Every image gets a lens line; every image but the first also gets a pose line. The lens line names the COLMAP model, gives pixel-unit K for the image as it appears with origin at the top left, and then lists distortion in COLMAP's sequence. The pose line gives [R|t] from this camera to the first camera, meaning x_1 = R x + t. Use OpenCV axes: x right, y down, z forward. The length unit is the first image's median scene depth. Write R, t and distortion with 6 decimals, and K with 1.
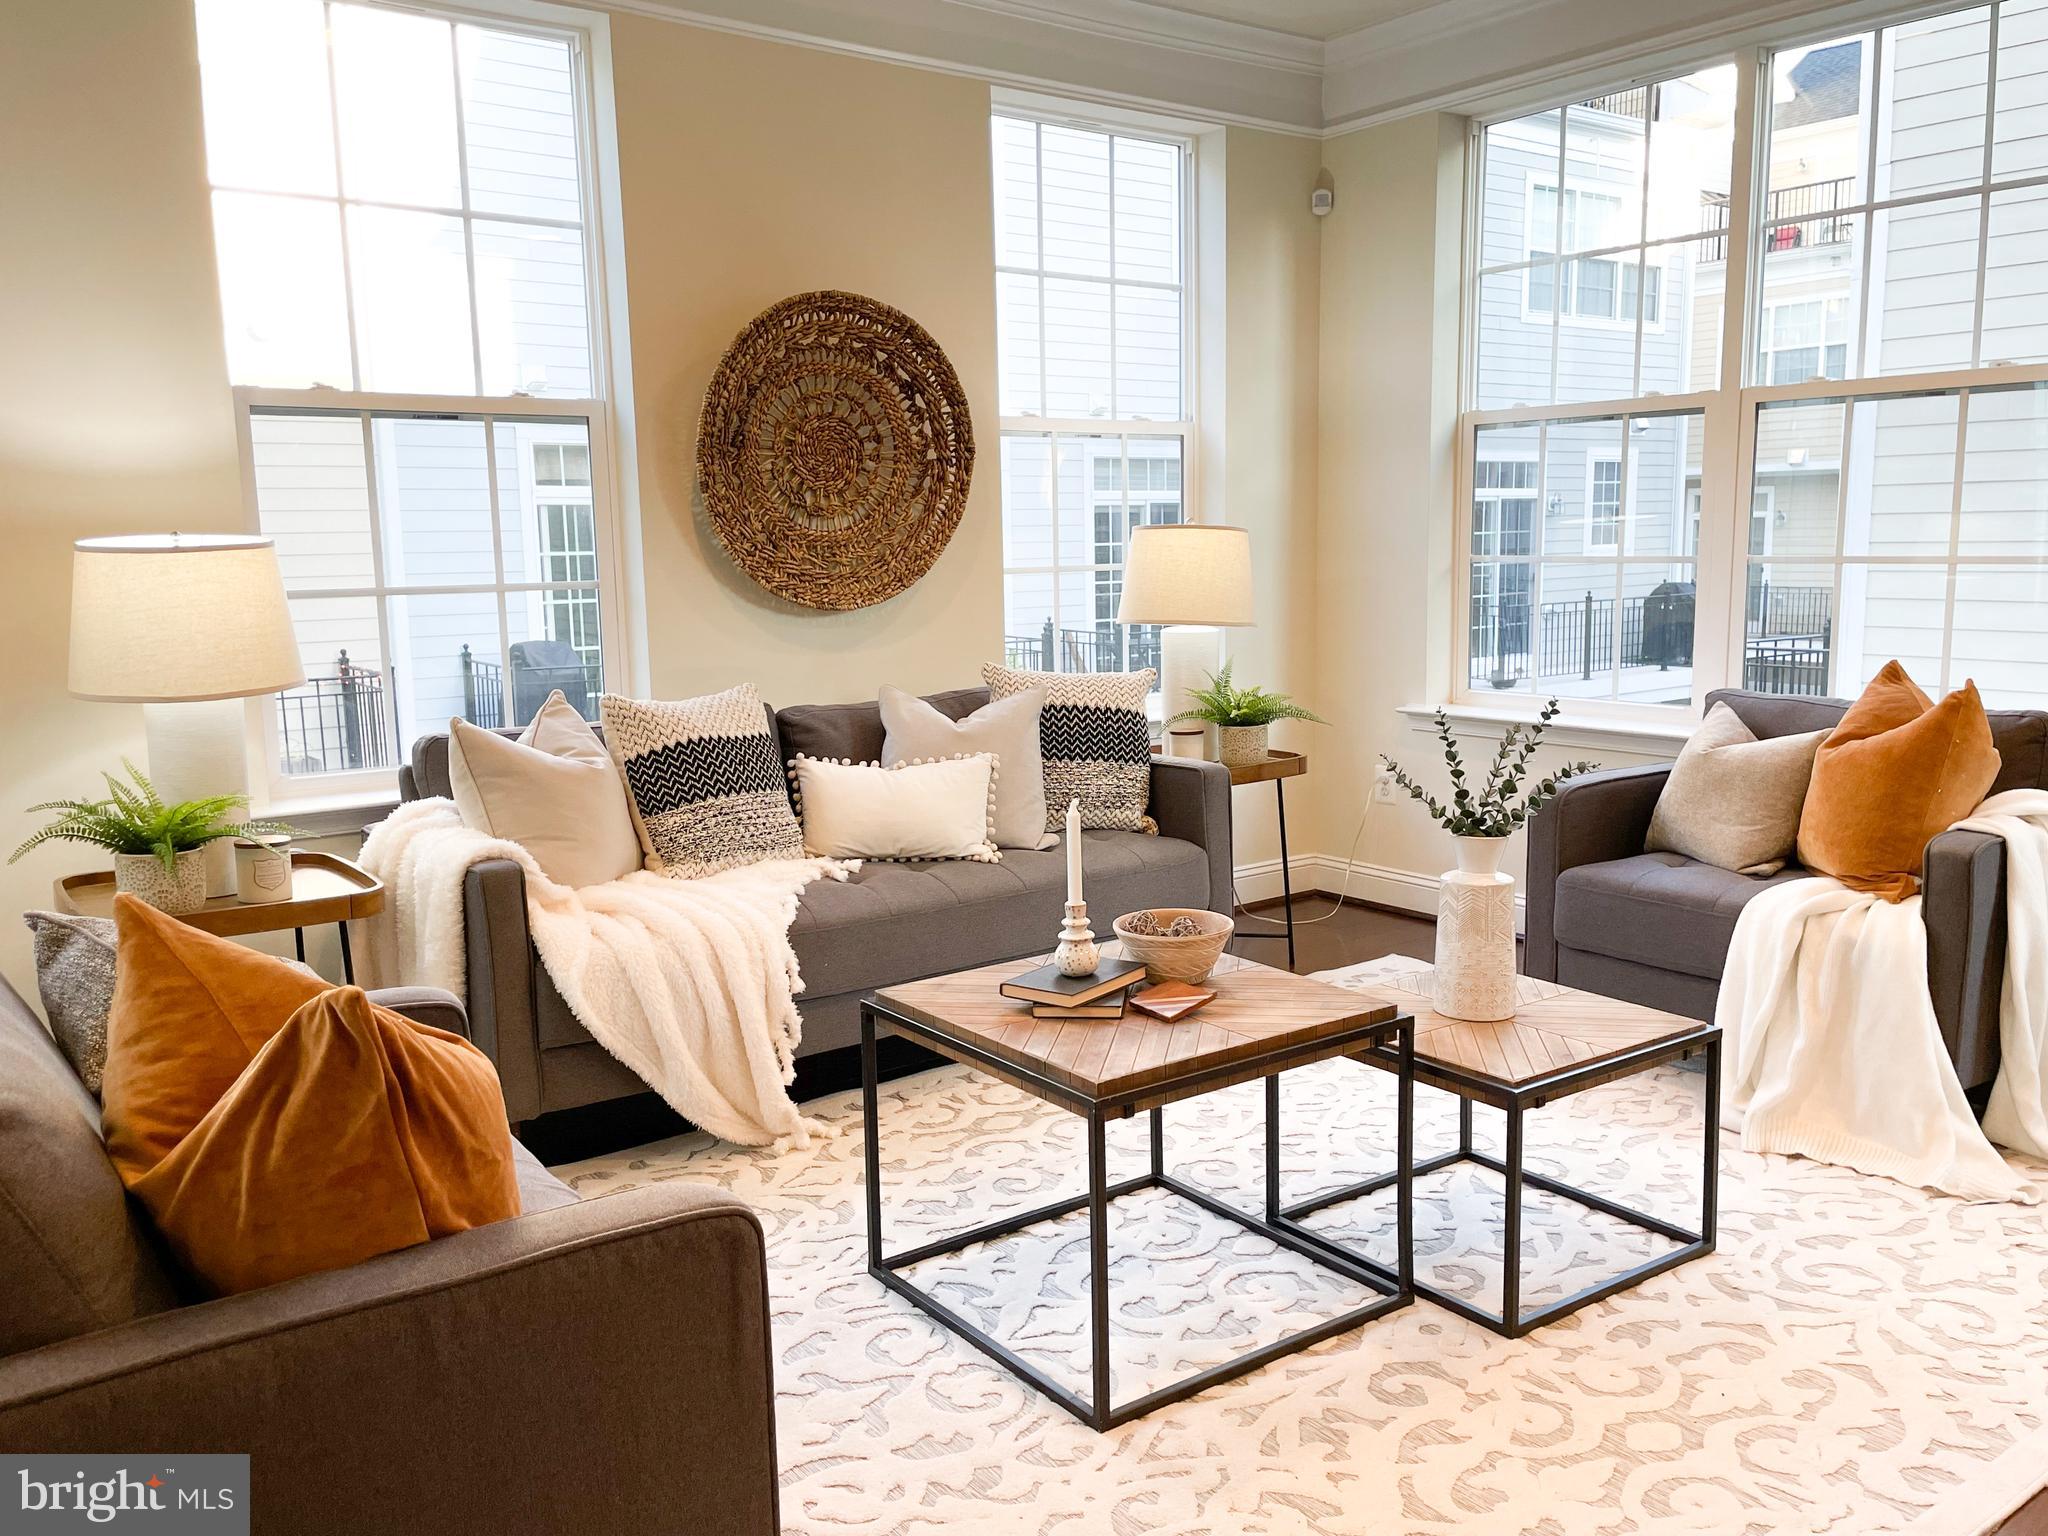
lens RADIAL K [[1651.3, 0, 1044.2], [0, 1651.3, 774.2], [0, 0, 1]] dist [0.094965, -0.130266]
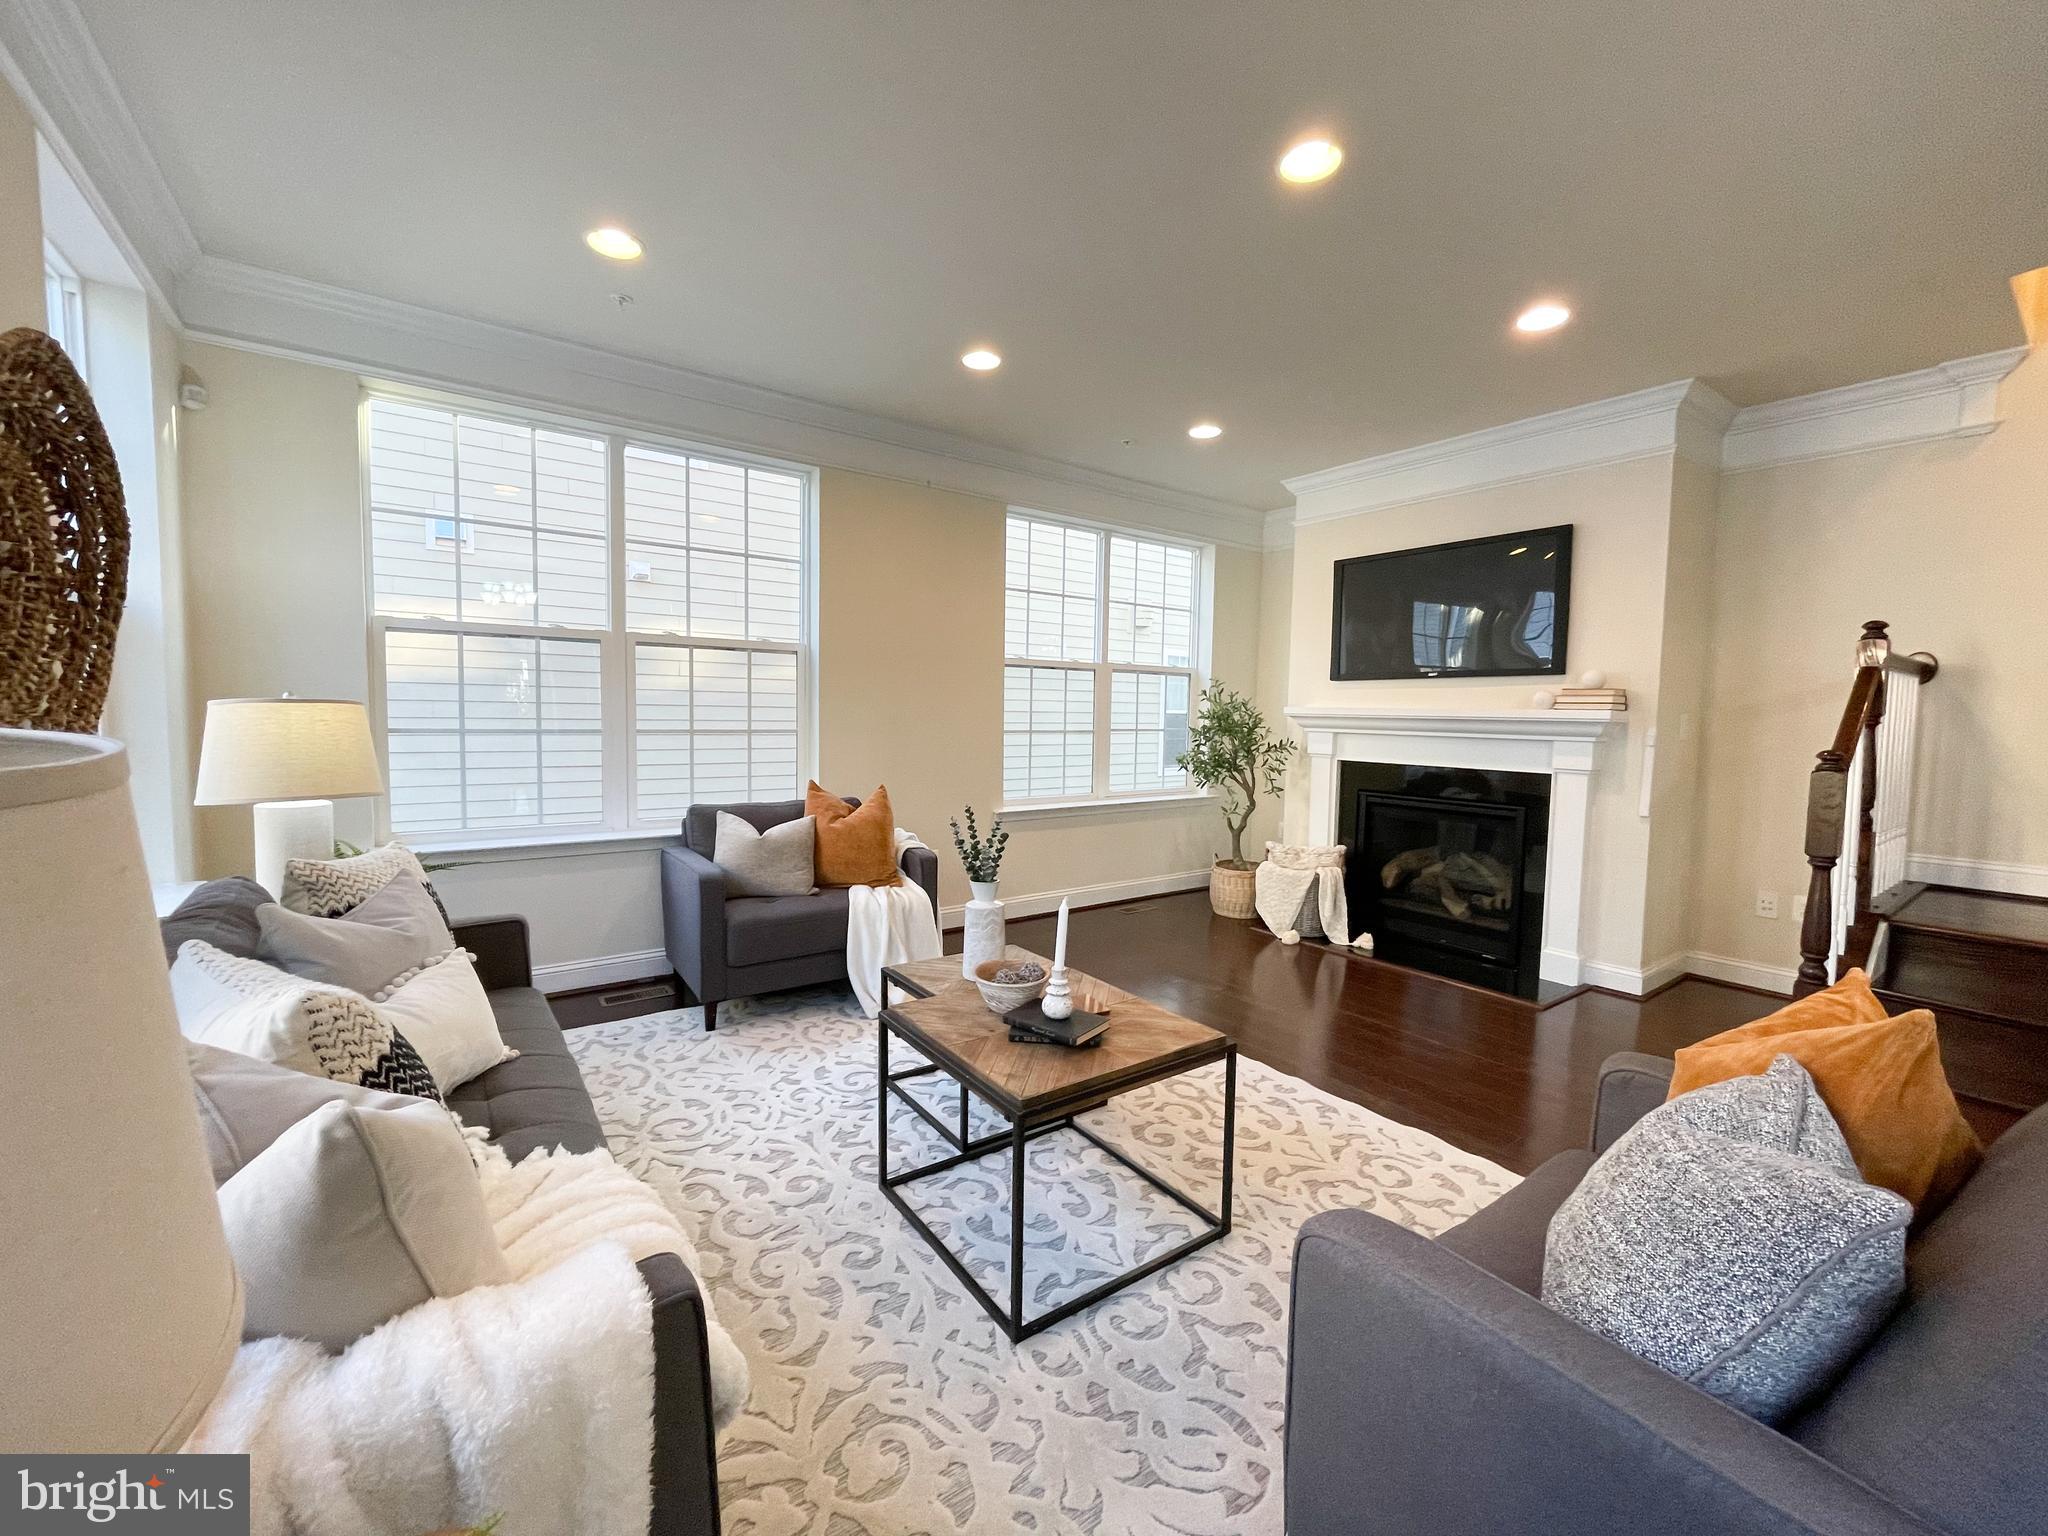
lens RADIAL K [[827.0, 0, 1024.7], [0, 827.0, 766.2], [0, 0, 1]] dist [-0.001312, -0.000403]
pose [[0.018771, -0.051628, 0.998490, -0.504249], [0.126531, 0.990759, 0.048849, -0.100035], [-0.991785, 0.125423, 0.025130, 0.701737]]
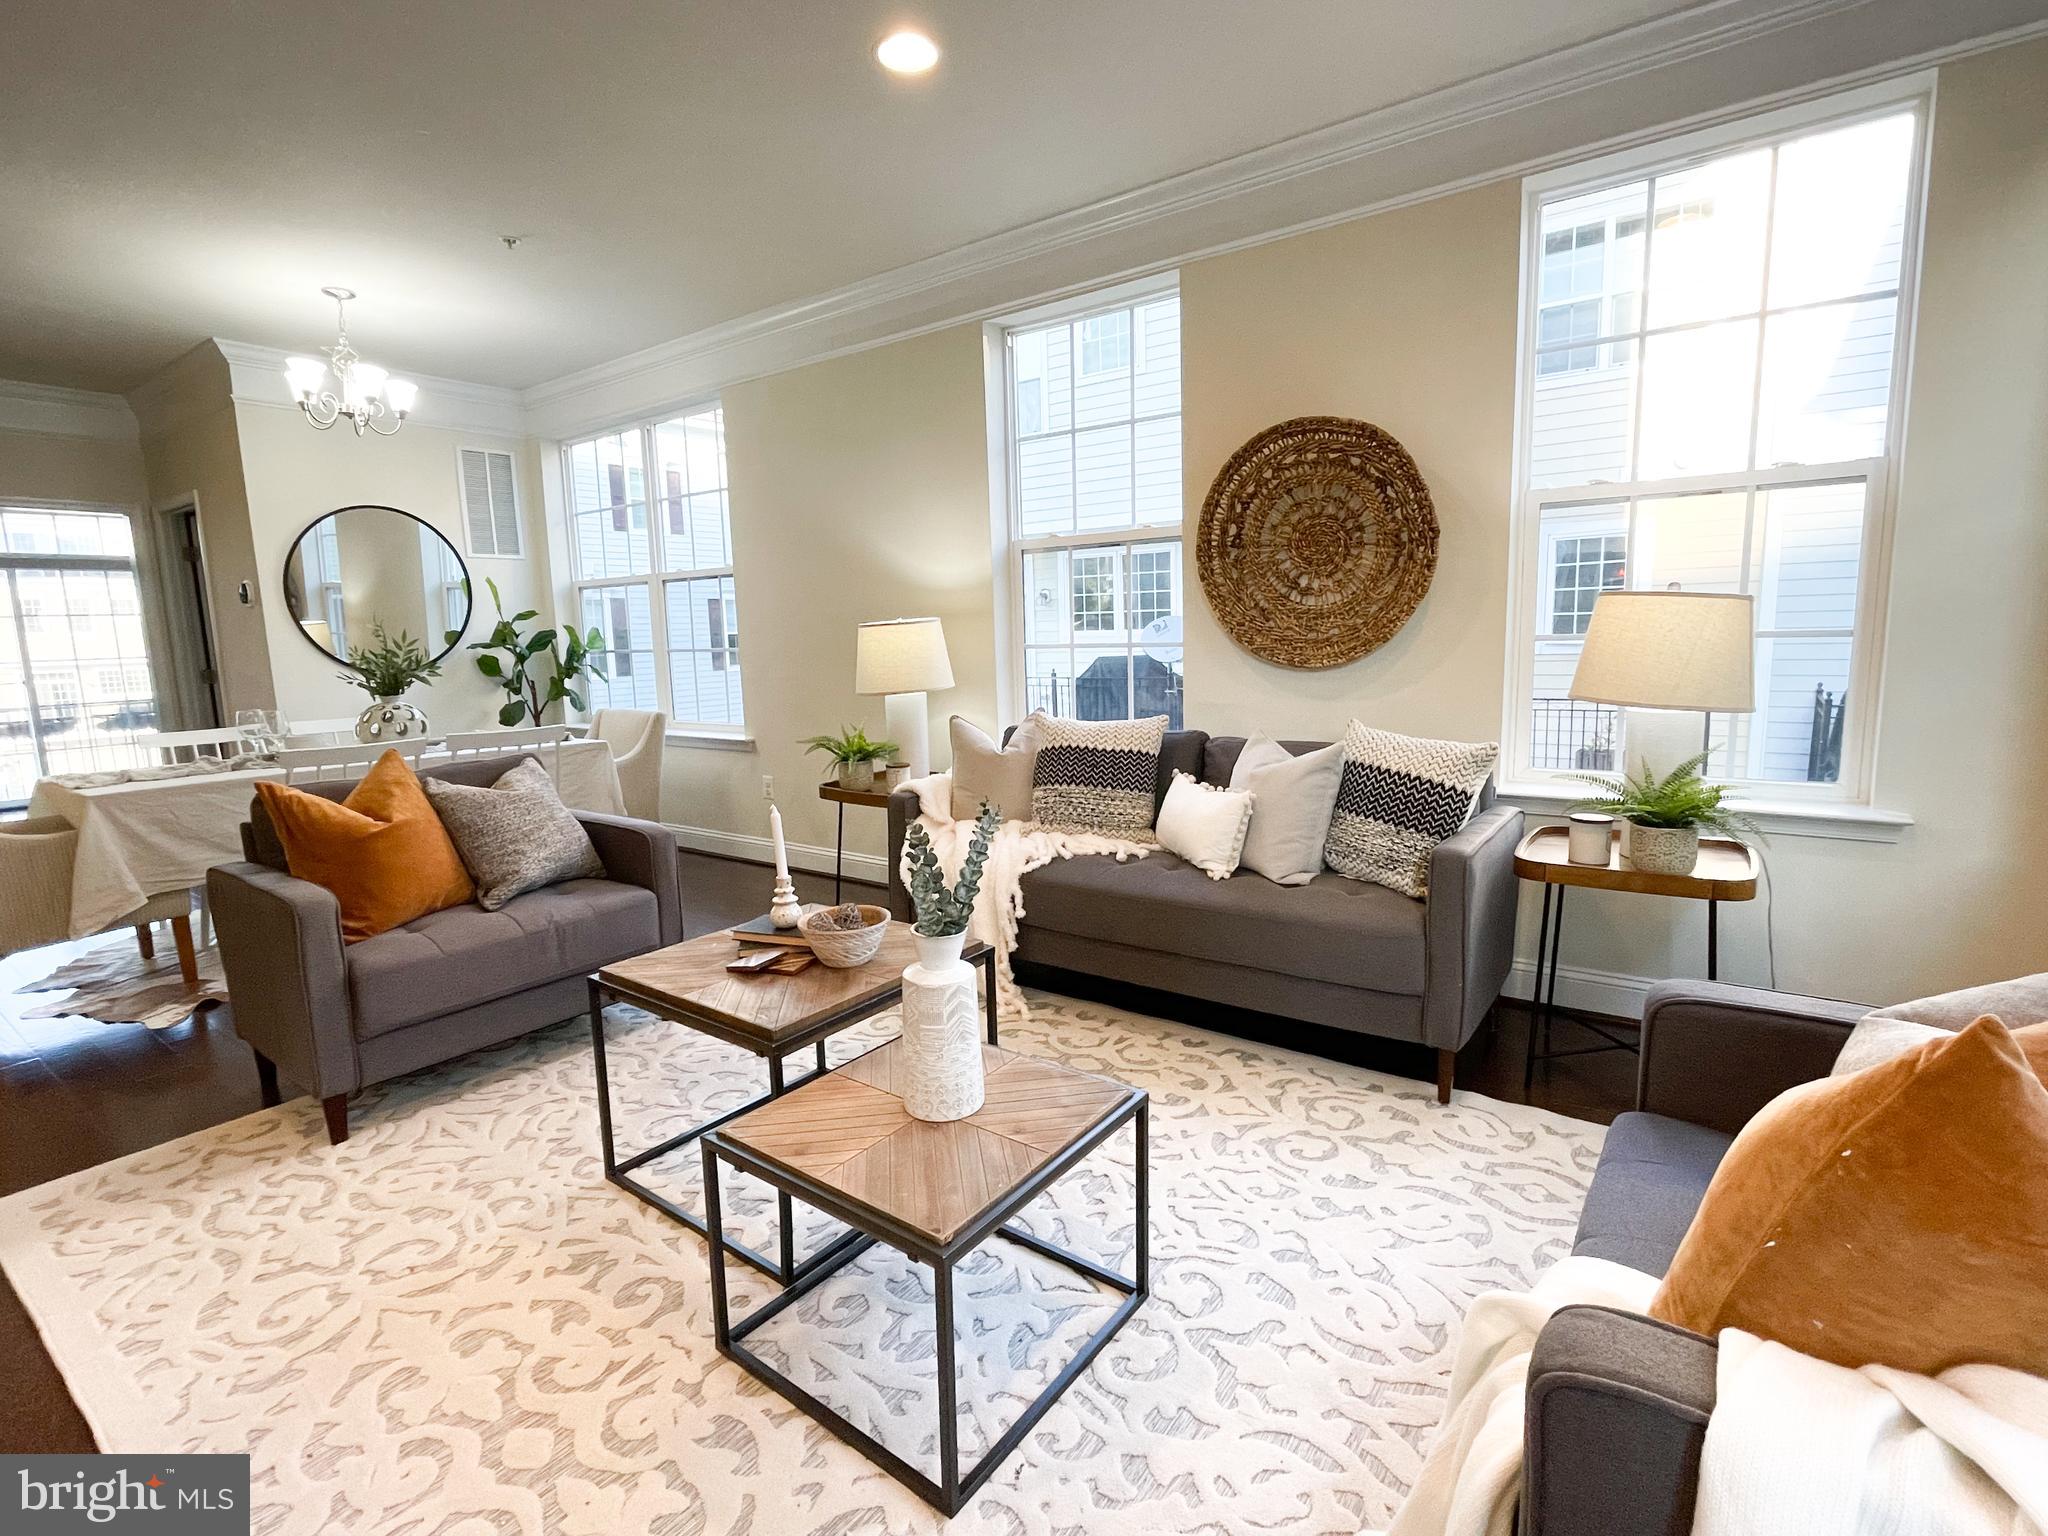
lens RADIAL K [[964.3, 0, 1025.2], [0, 964.3, 764.6], [0, 0, 1]] dist [-0.001519, -0.000895]
pose [[0.288265, 0.143200, -0.946782, 0.610928], [-0.115602, 0.986727, 0.114044, -0.098591], [0.950547, 0.076575, 0.300993, 0.666406]]
